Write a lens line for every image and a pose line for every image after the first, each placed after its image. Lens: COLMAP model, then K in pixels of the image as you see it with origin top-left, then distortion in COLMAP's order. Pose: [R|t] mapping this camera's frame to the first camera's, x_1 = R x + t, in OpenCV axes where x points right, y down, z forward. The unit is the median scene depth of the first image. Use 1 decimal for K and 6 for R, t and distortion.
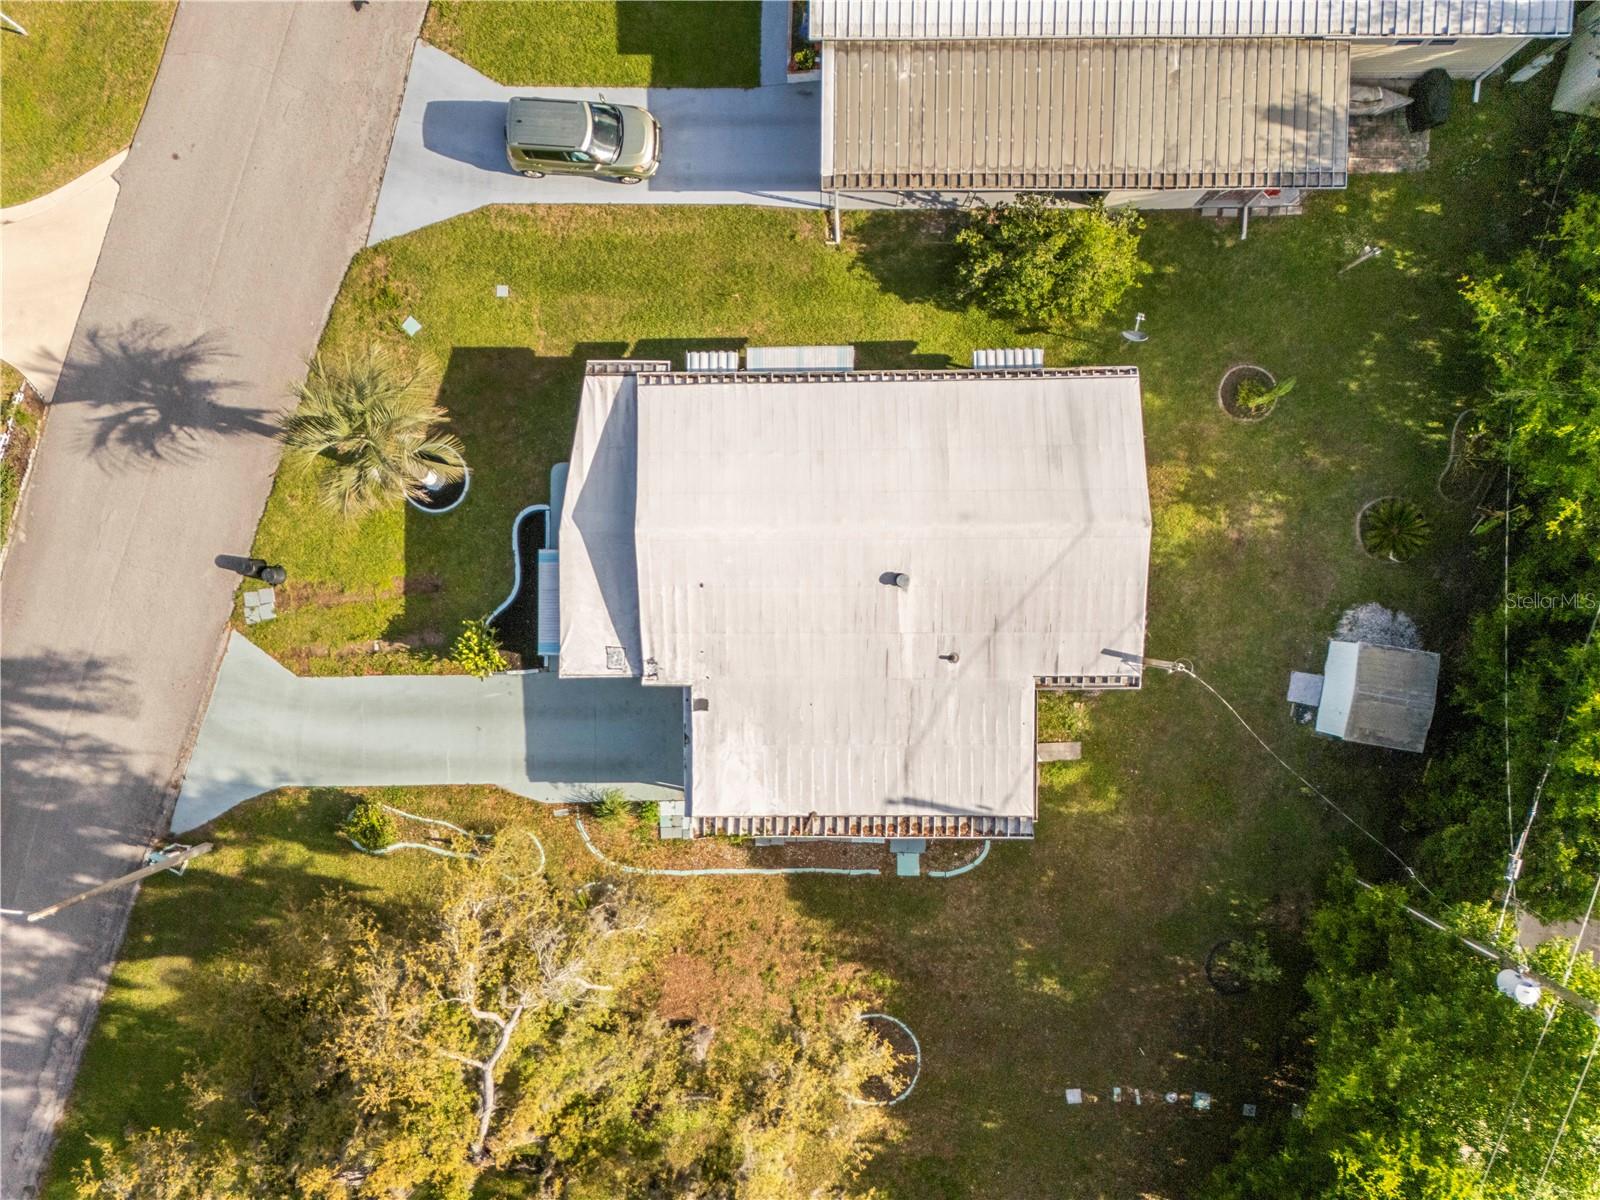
lens RADIAL K [[1176.1, 0, 800.0], [0, 1176.1, 600.0], [0, 0, 1]] dist [0.071893, -0.052622]
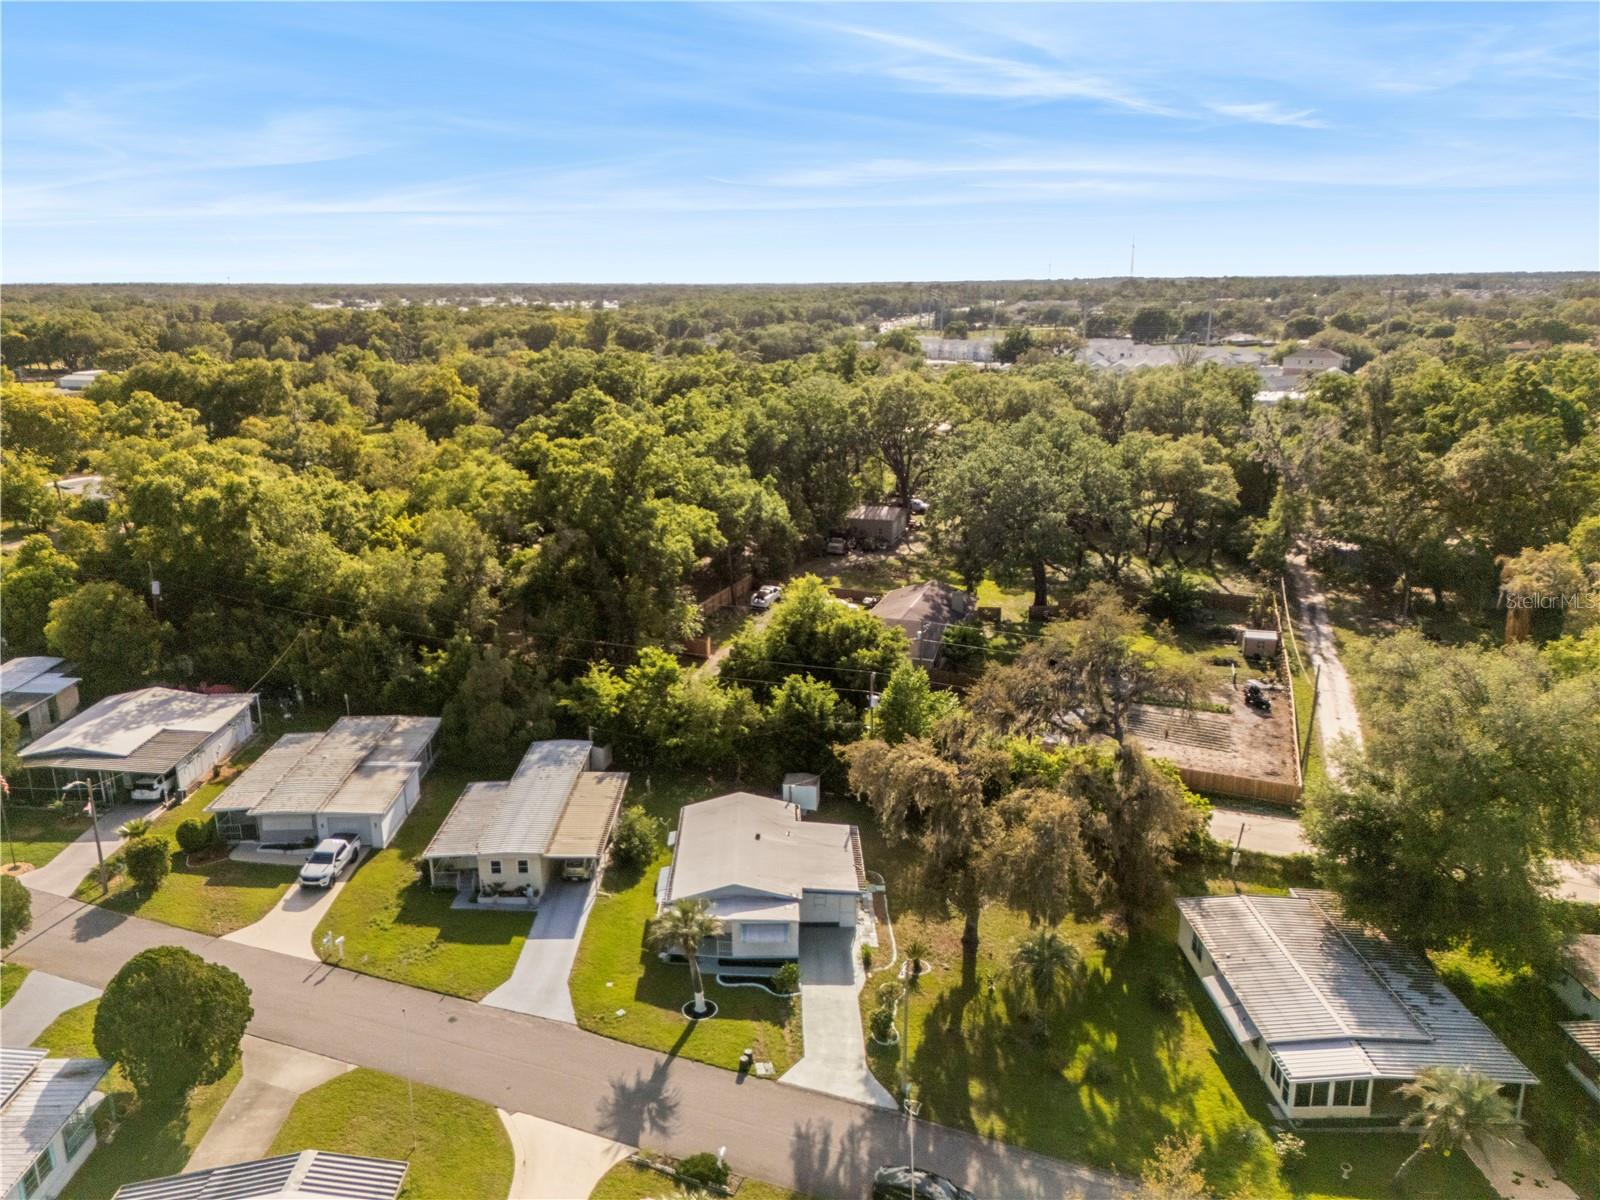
lens RADIAL K [[1167.9, 0, 800.0], [0, 1167.9, 600.0], [0, 0, 1]] dist [0.078498, -0.000263]
pose [[-0.016552, -0.246060, 0.969113, -2.011900], [0.999845, -0.009849, 0.014576, 0.038456], [0.005959, 0.969205, 0.246185, -0.115494]]
